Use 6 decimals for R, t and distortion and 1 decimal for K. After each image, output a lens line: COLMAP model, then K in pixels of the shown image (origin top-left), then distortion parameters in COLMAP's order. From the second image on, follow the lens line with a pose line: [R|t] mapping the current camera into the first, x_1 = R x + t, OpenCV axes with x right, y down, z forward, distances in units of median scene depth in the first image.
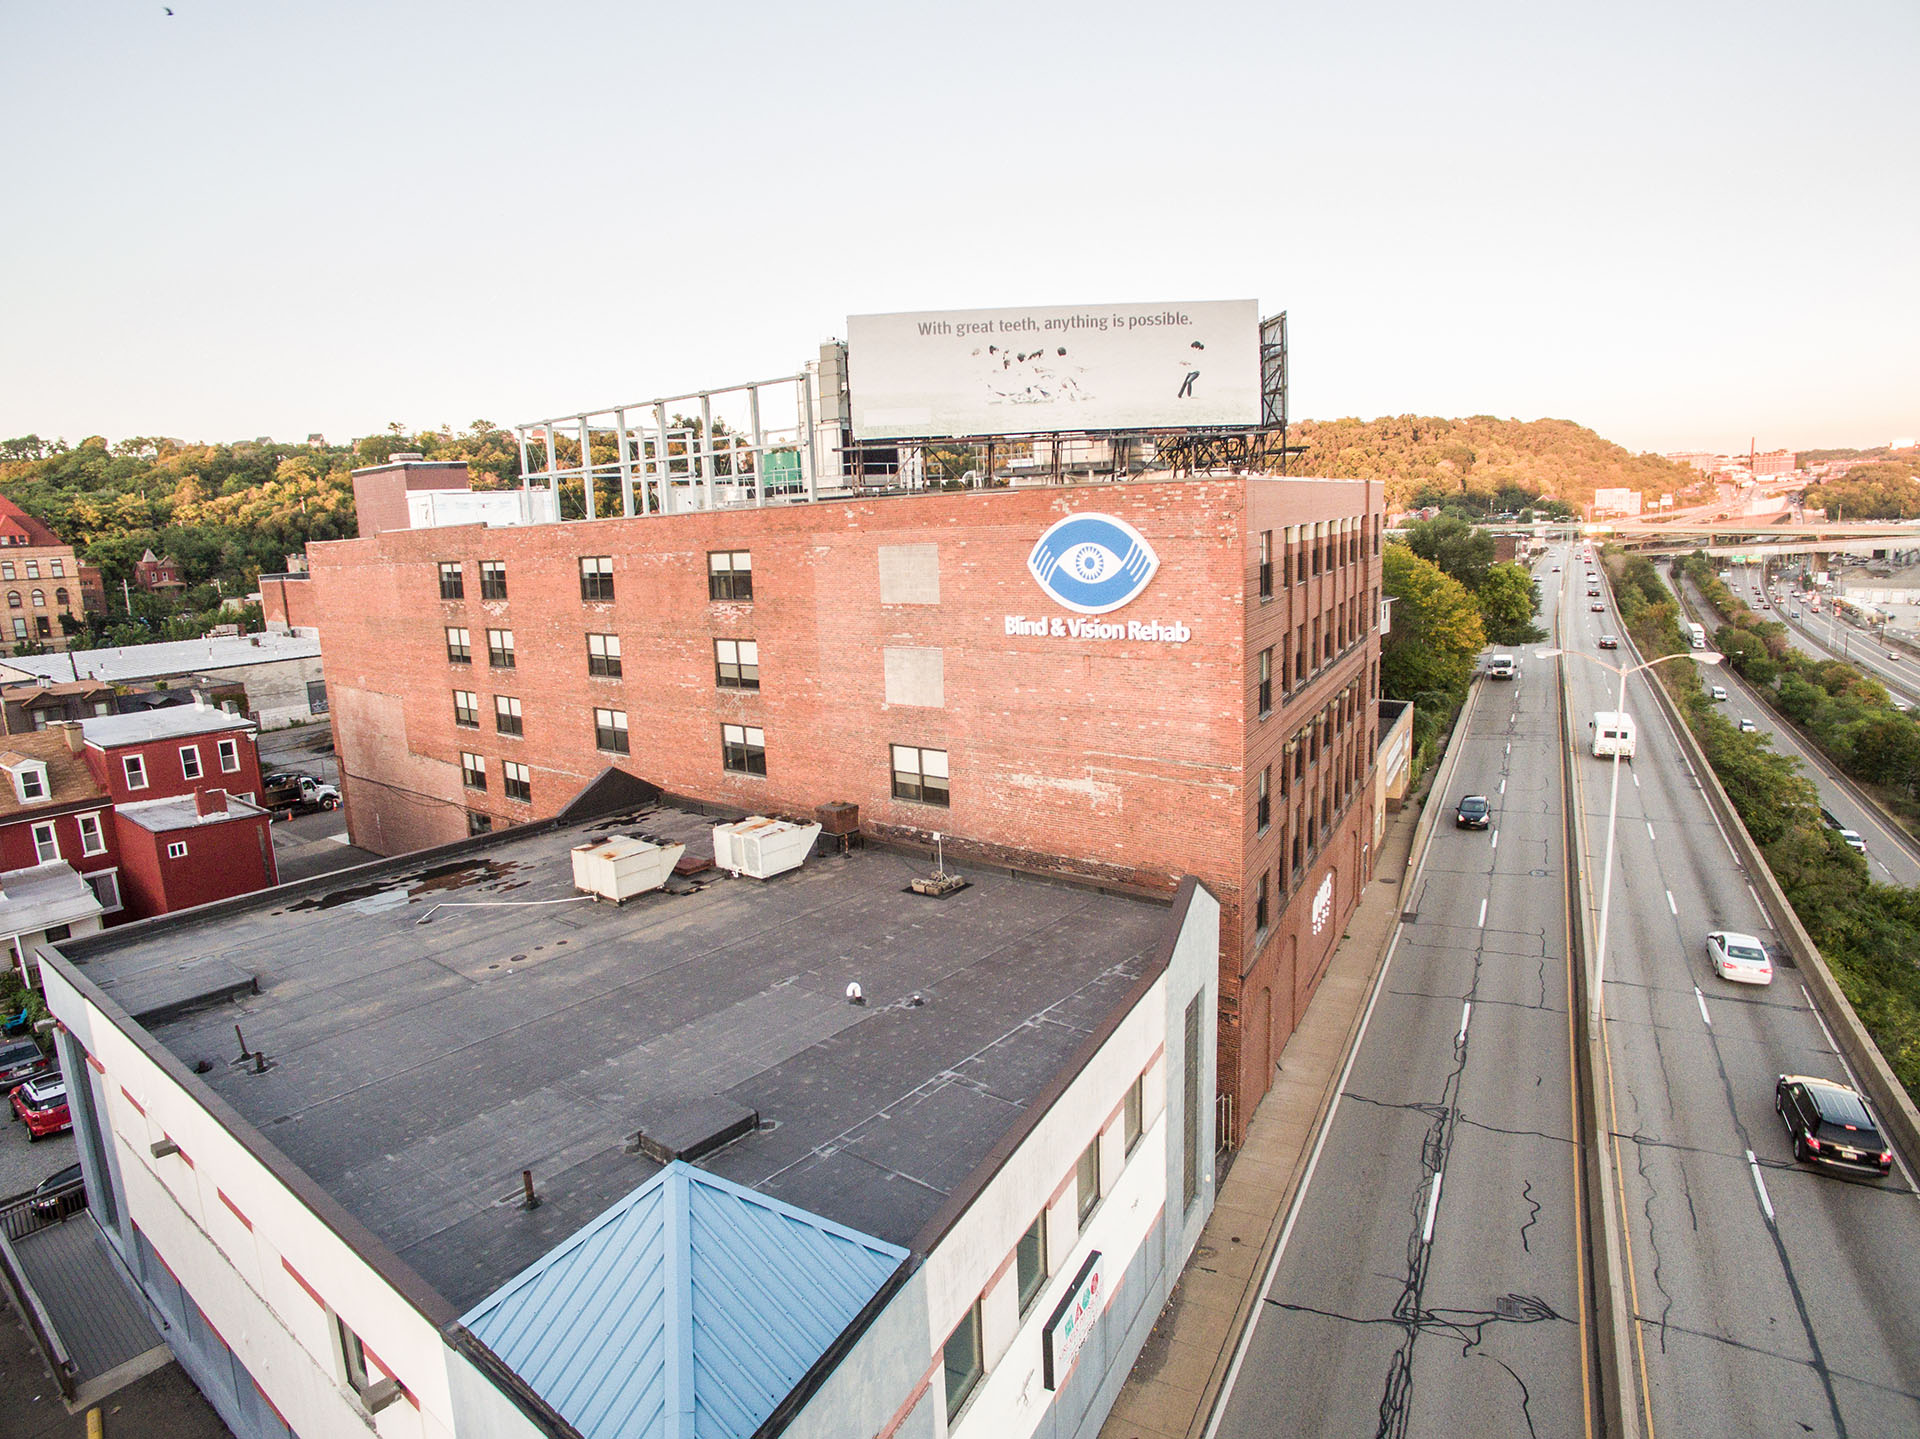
lens RADIAL K [[1141.9, 0, 955.3], [0, 1141.9, 725.7], [0, 0, 1]] dist [-0.118058, 0.080009]
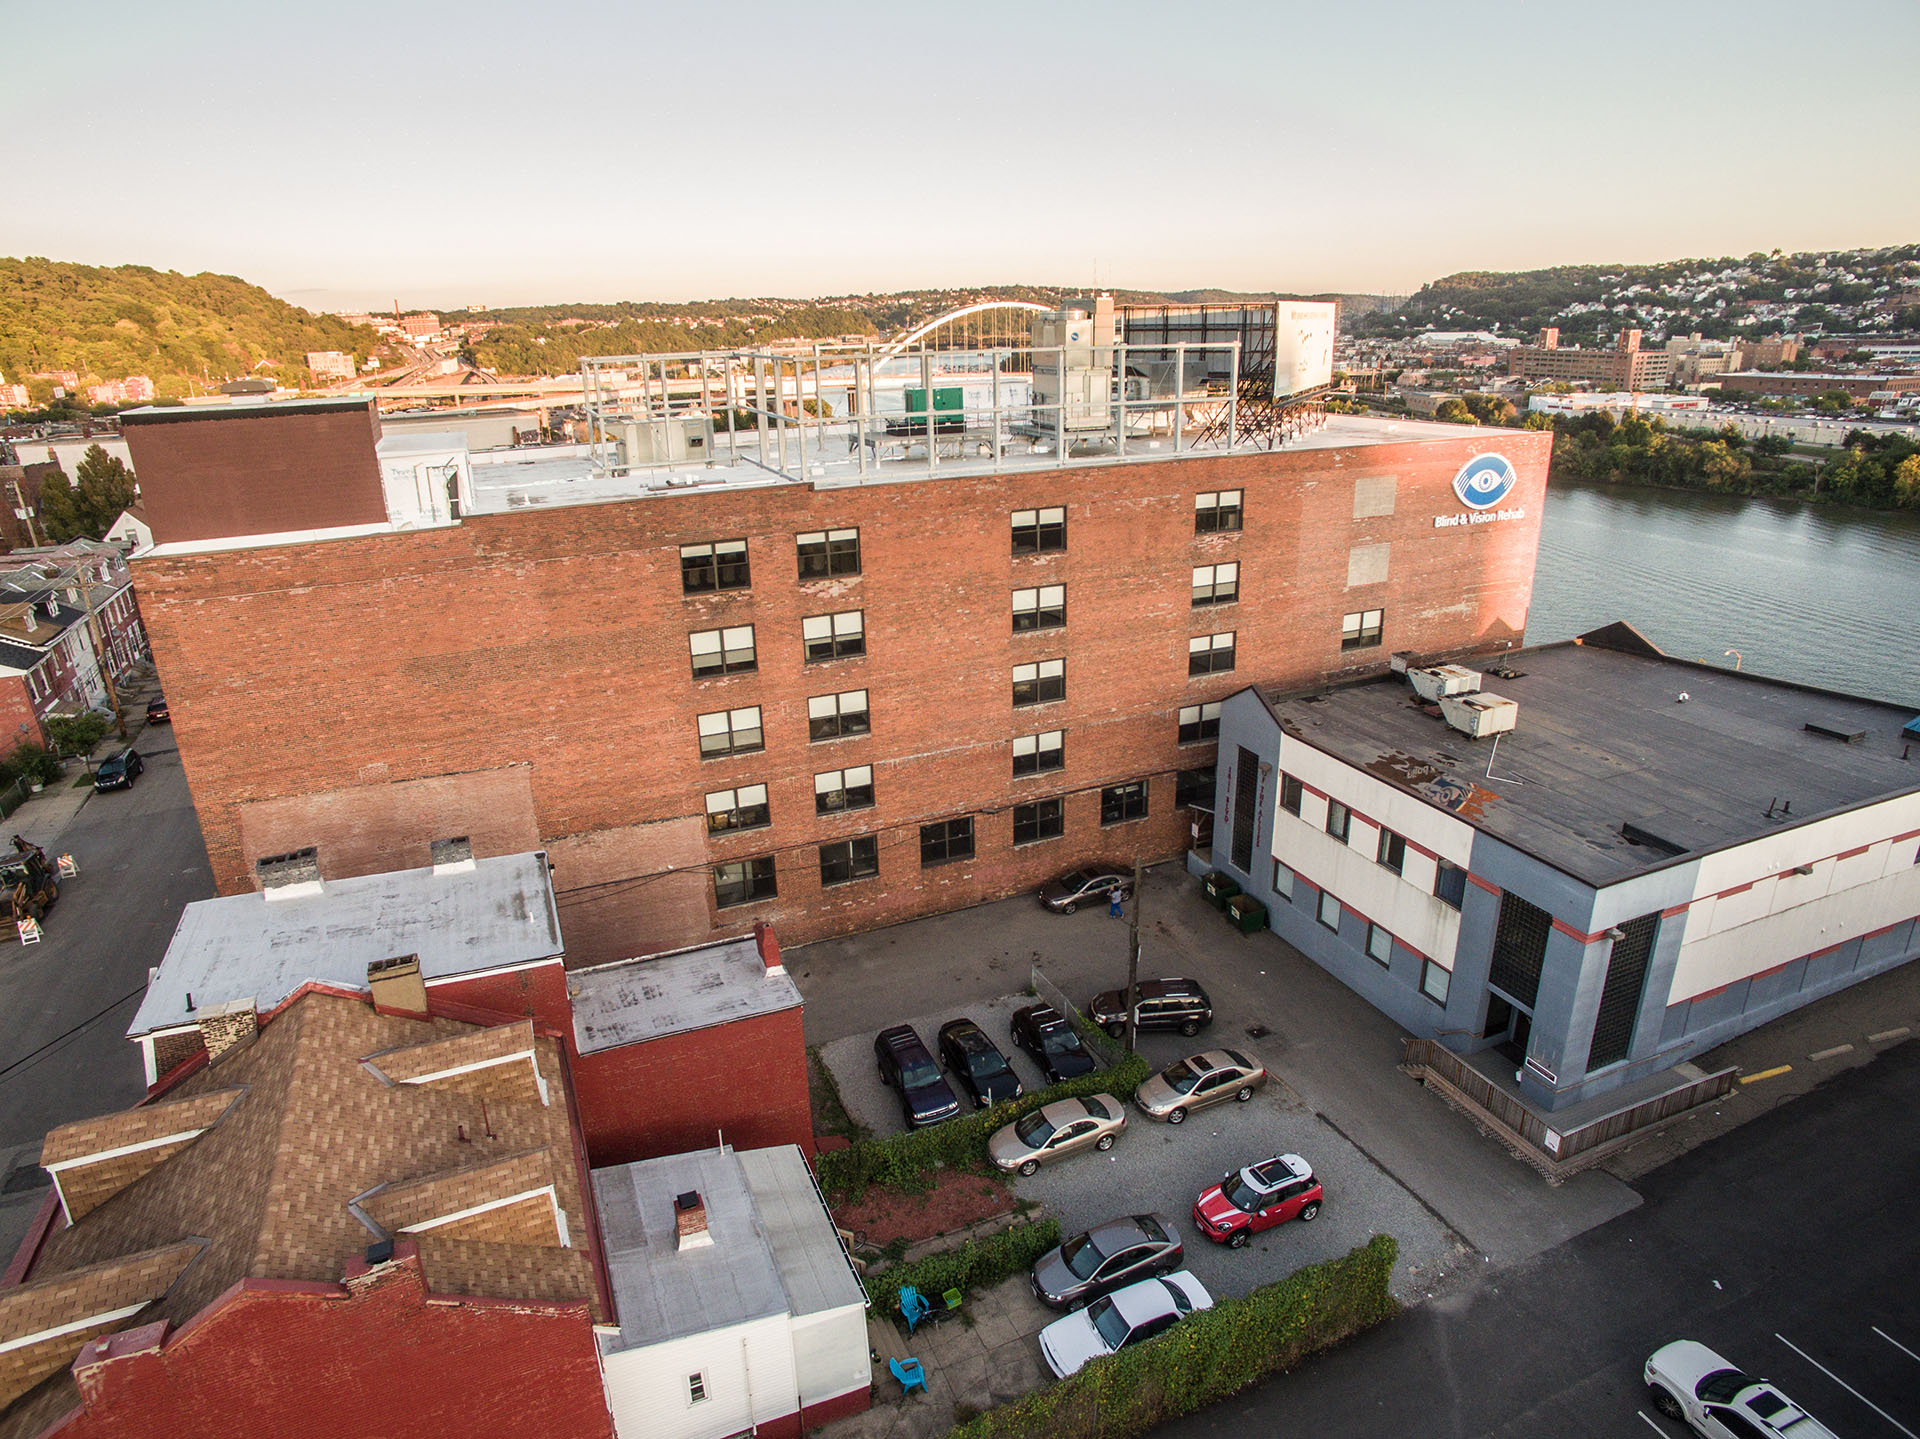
lens RADIAL K [[1141.9, 0, 955.3], [0, 1141.9, 725.7], [0, 0, 1]] dist [-0.118058, 0.080009]
pose [[0.454402, -0.272103, 0.848221, -1.602990], [0.167594, 0.961315, 0.218601, -0.255109], [-0.874889, 0.042824, 0.482426, 0.778431]]
